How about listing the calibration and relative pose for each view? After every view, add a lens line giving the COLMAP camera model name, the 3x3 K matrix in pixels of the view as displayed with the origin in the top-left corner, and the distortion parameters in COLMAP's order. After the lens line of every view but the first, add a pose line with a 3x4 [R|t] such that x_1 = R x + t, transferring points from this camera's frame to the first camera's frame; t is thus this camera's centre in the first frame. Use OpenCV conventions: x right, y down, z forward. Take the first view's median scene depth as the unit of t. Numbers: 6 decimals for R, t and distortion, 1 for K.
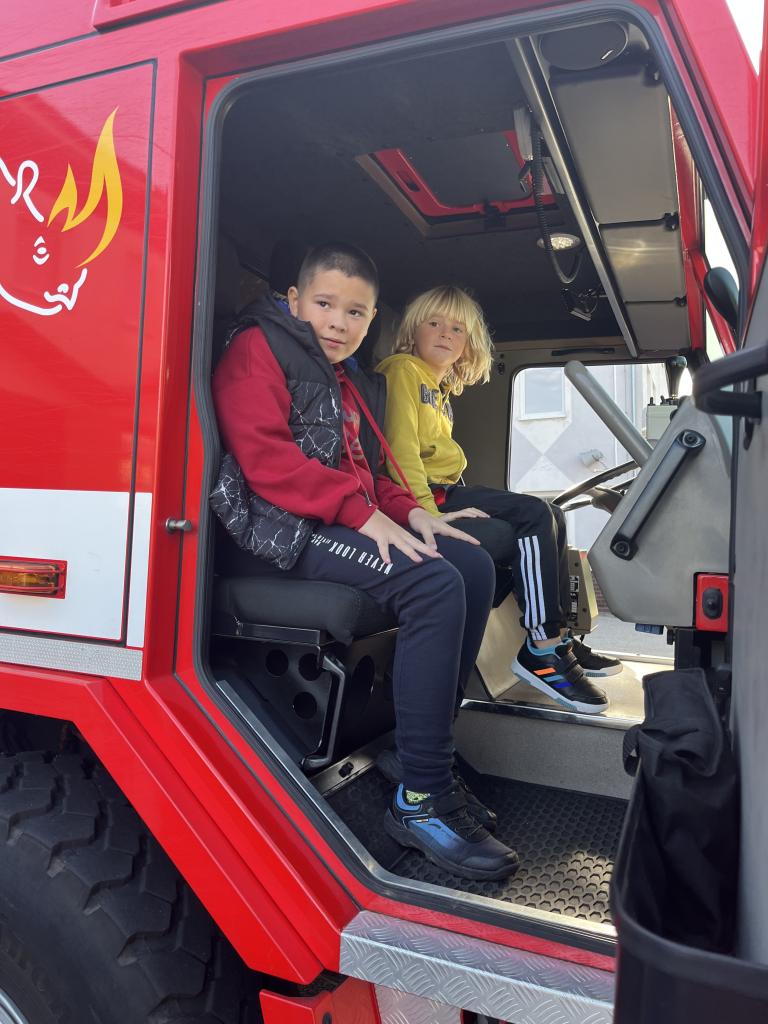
lens RADIAL K [[774.3, 0, 385.0], [0, 774.3, 506.5], [0, 0, 1]] dist [0.049417, -0.067721]
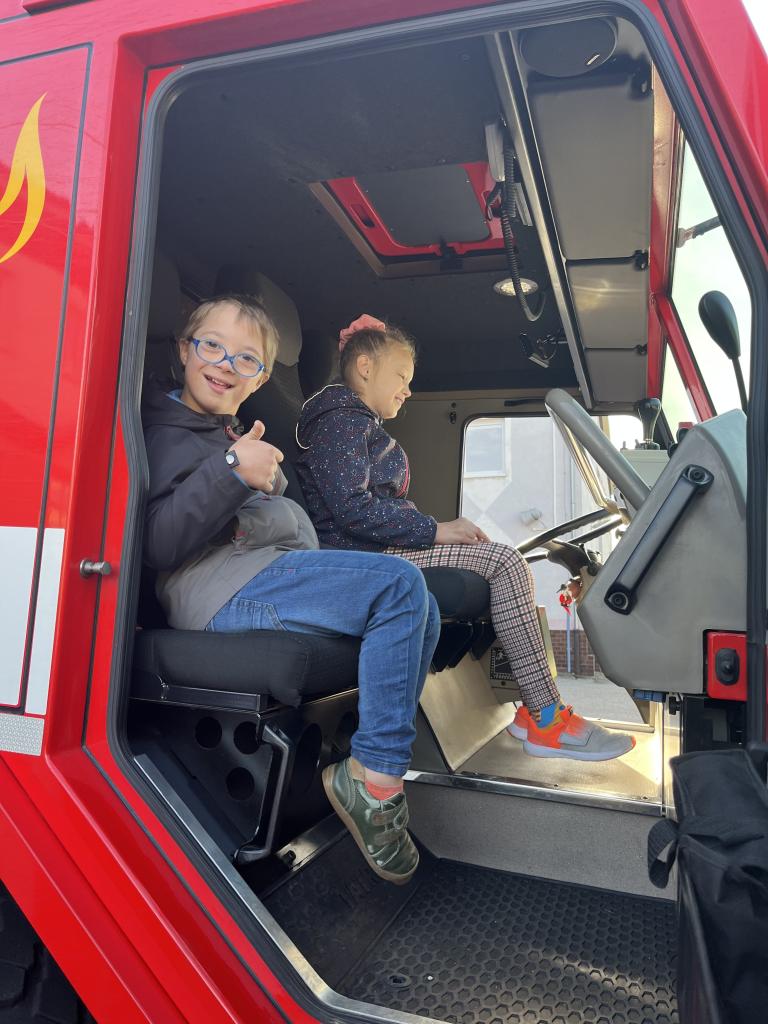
lens RADIAL K [[774.3, 0, 377.0], [0, 774.3, 510.7], [0, 0, 1]] dist [0.049417, -0.067721]
pose [[0.997563, 0.020628, 0.066657, -0.017235], [-0.016091, 0.997562, -0.067902, 0.014165], [-0.067895, 0.066664, 0.995463, 0.127380]]
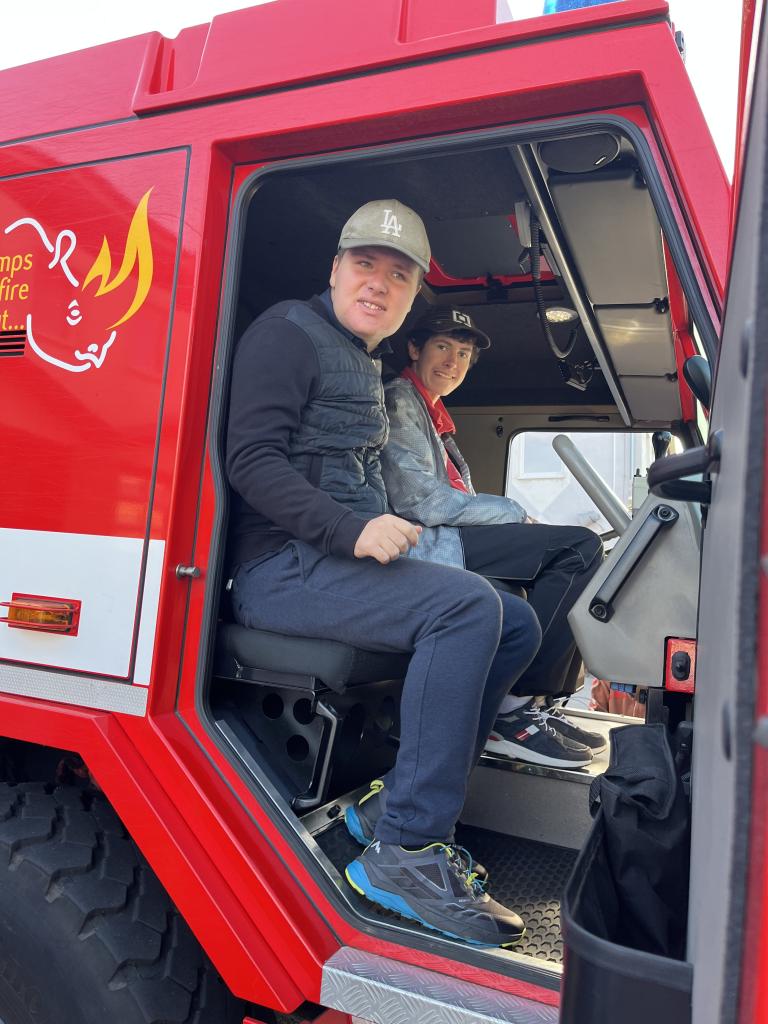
lens RADIAL K [[774.3, 0, 377.7], [0, 774.3, 521.1], [0, 0, 1]] dist [0.049417, -0.067721]
pose [[0.999101, 0.041843, -0.006841, -0.000389], [-0.042122, 0.997973, -0.047706, -0.005285], [0.004831, 0.047951, 0.998838, -0.068934]]
